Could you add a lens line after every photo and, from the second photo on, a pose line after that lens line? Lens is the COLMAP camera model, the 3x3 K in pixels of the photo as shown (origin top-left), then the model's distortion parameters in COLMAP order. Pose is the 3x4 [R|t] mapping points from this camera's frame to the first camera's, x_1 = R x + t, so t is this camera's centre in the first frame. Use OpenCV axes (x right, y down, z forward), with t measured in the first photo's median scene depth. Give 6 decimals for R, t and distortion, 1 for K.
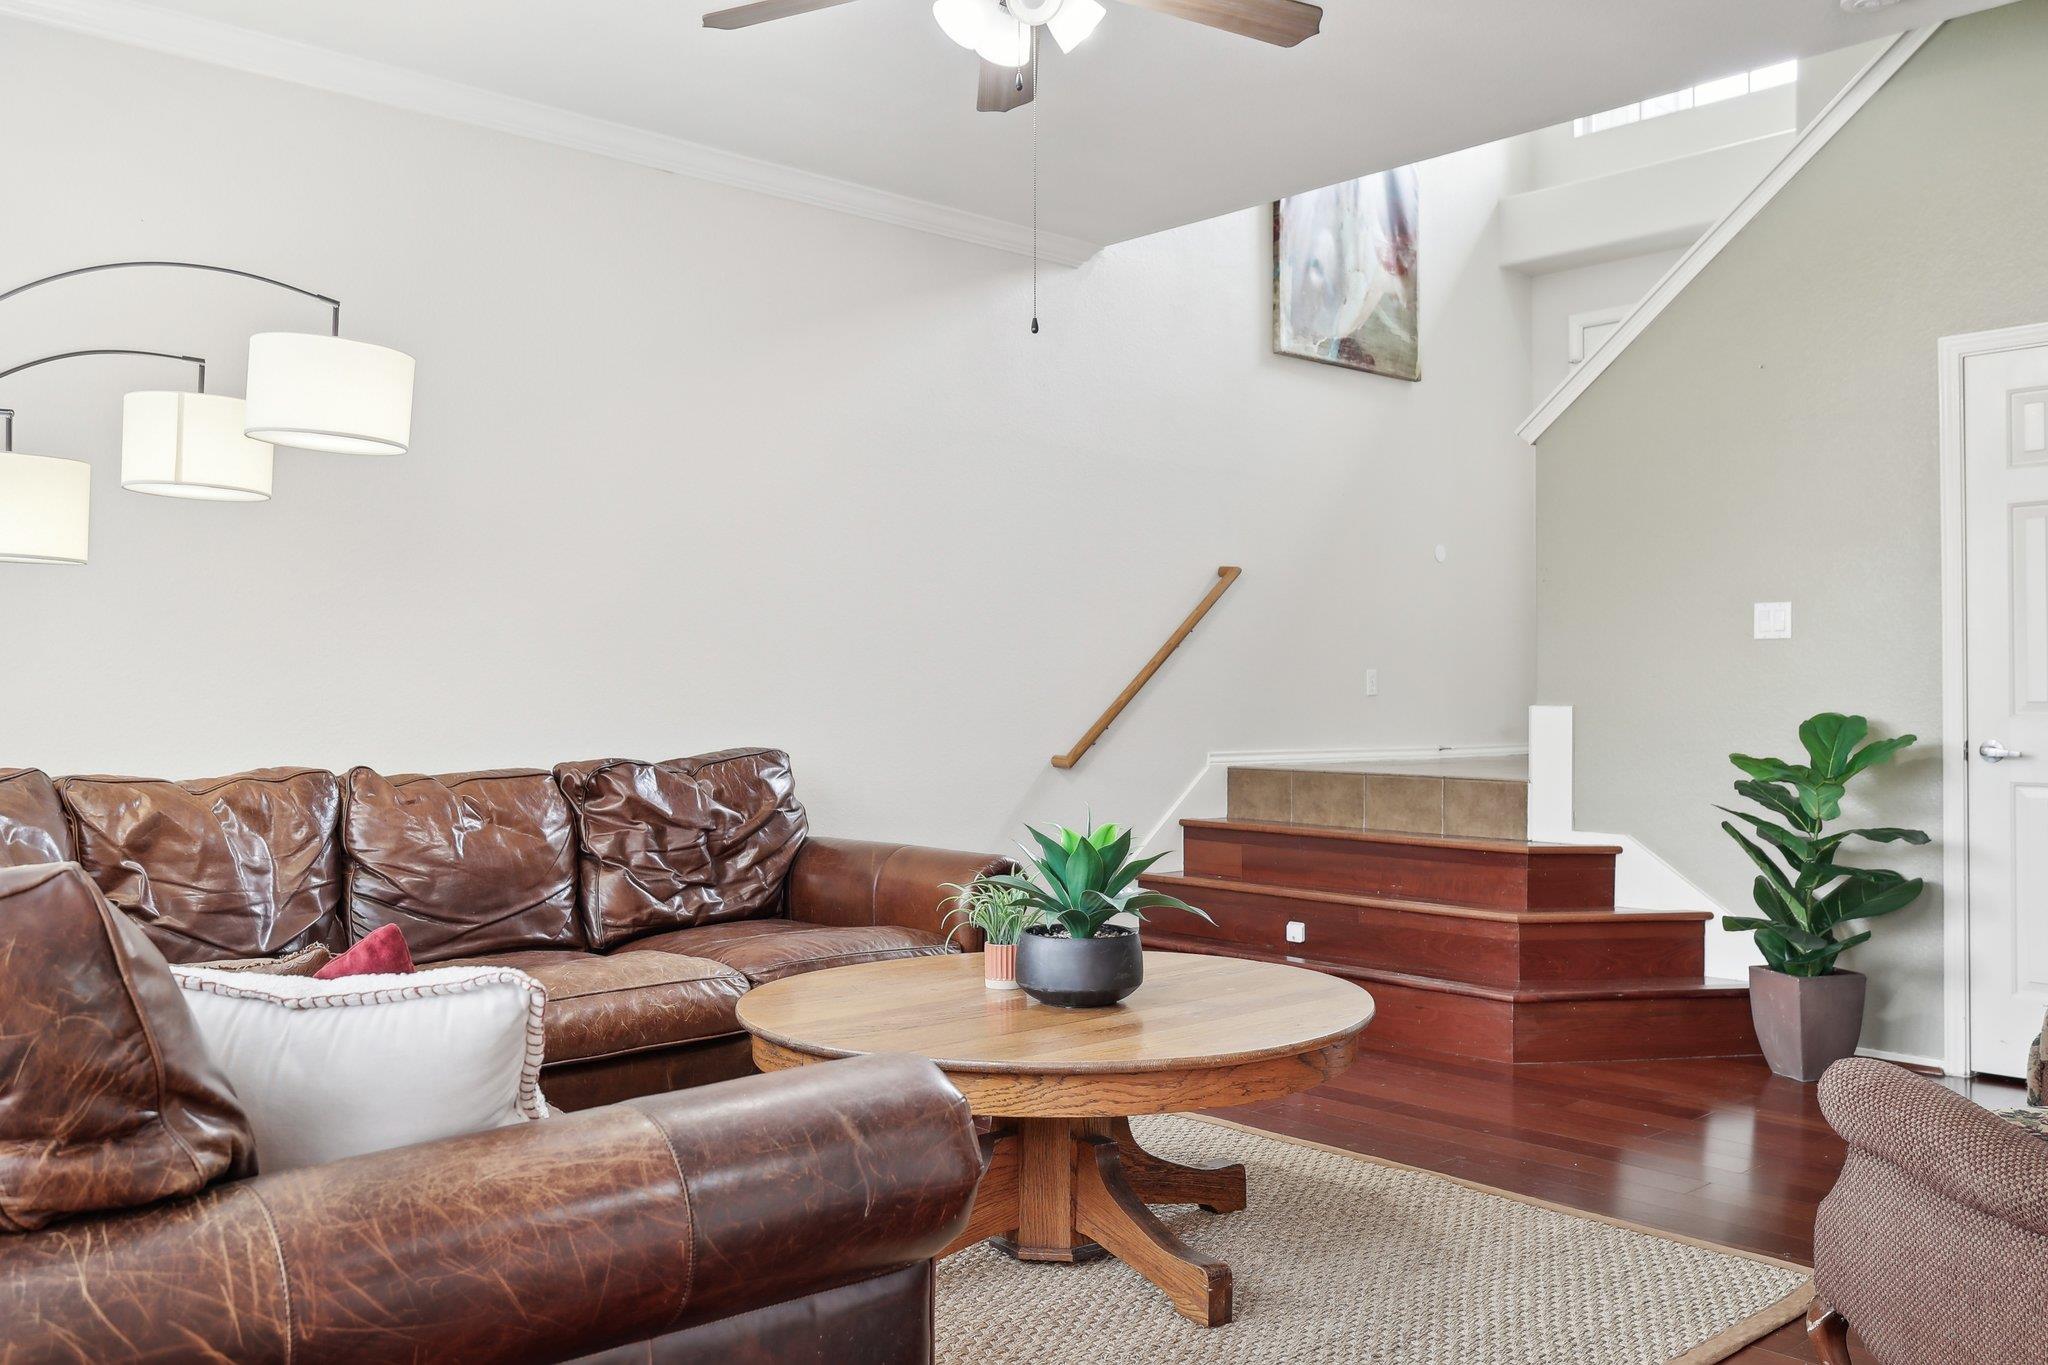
lens RADIAL K [[1679.5, 0, 1024.0], [0, 1679.5, 682.5], [0, 0, 1]] dist [-0.008888, -0.005375]
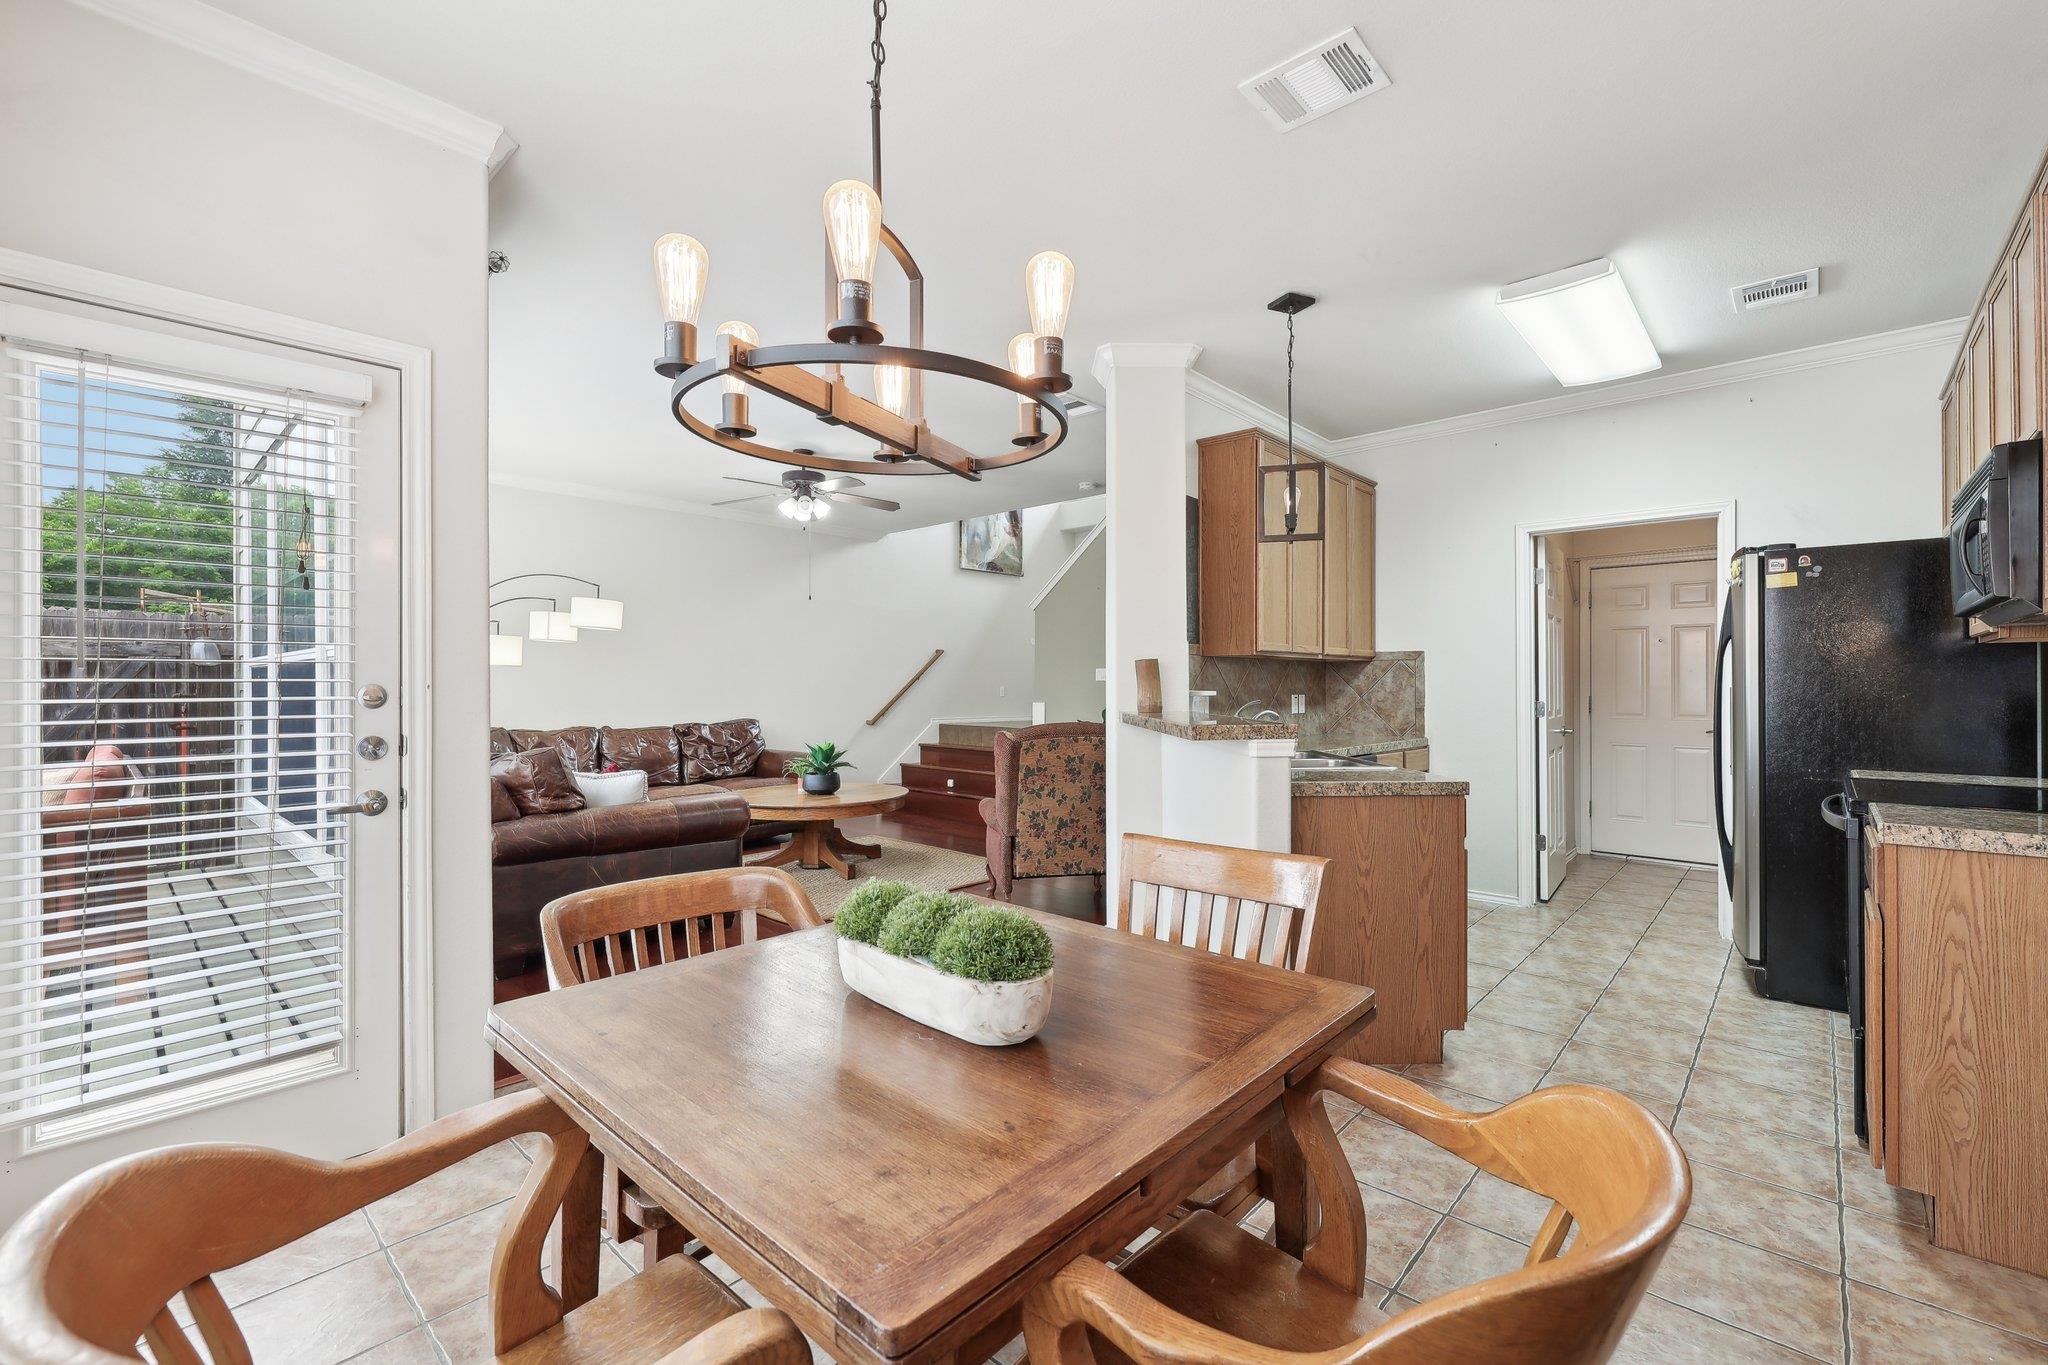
lens RADIAL K [[867.6, 0, 1024.0], [0, 867.6, 682.5], [0, 0, 1]] dist [0.003782, 0.000555]
pose [[0.997143, 0.001449, 0.075528, 0.225633], [-0.001942, 0.999977, 0.006457, -0.037673], [-0.075517, -0.006585, 0.997123, -0.586724]]
